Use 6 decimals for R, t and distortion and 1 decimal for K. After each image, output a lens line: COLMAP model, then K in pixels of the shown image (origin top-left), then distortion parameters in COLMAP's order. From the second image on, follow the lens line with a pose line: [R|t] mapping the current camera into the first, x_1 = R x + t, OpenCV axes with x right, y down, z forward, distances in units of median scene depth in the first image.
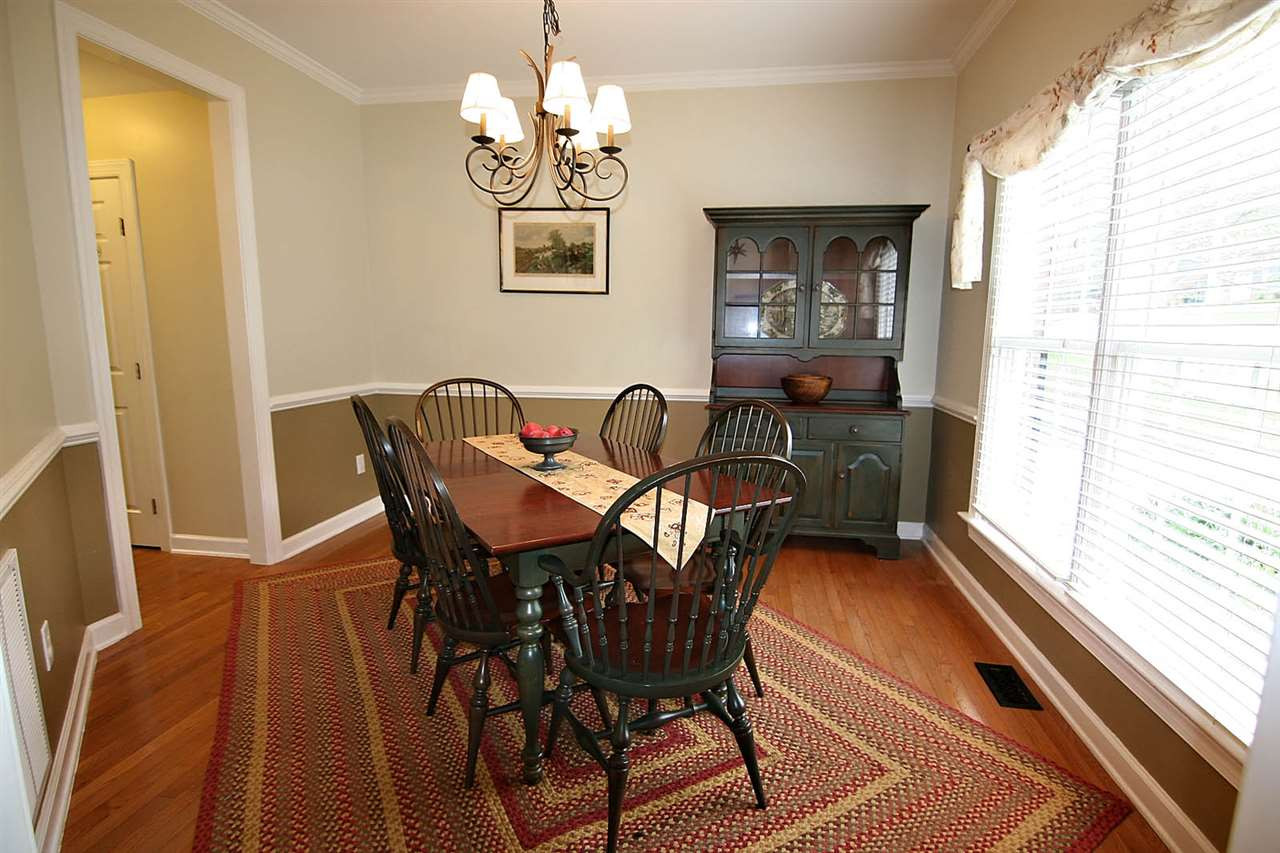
lens RADIAL K [[650.1, 0, 646.7], [0, 650.1, 435.1], [0, 0, 1]] dist [-0.003481, -0.012430]
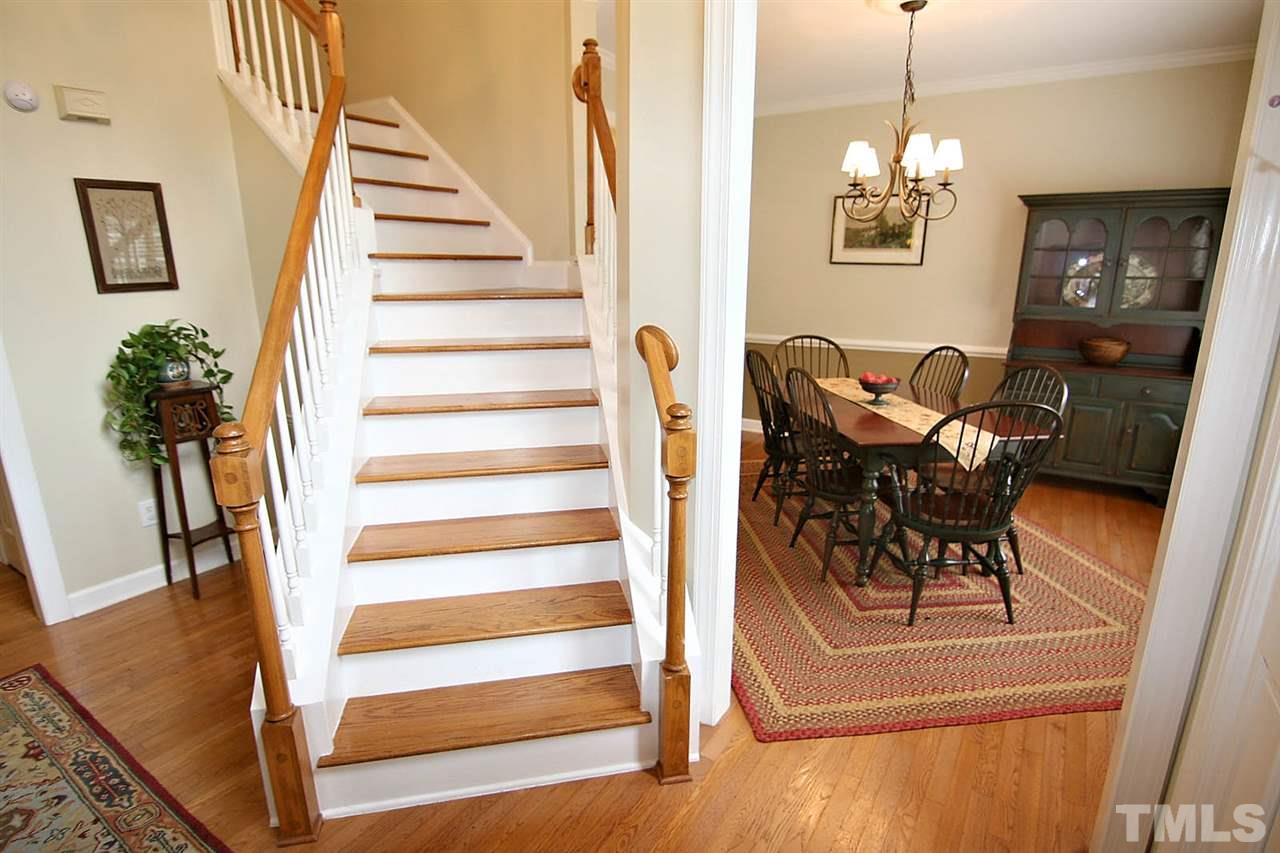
lens RADIAL K [[650.1, 0, 646.7], [0, 650.1, 435.1], [0, 0, 1]] dist [-0.003481, -0.012430]
pose [[0.915583, 0.092351, -0.391380, -0.046082], [-0.054416, 0.992773, 0.106959, -0.008096], [0.398429, -0.076632, 0.913992, -0.579538]]
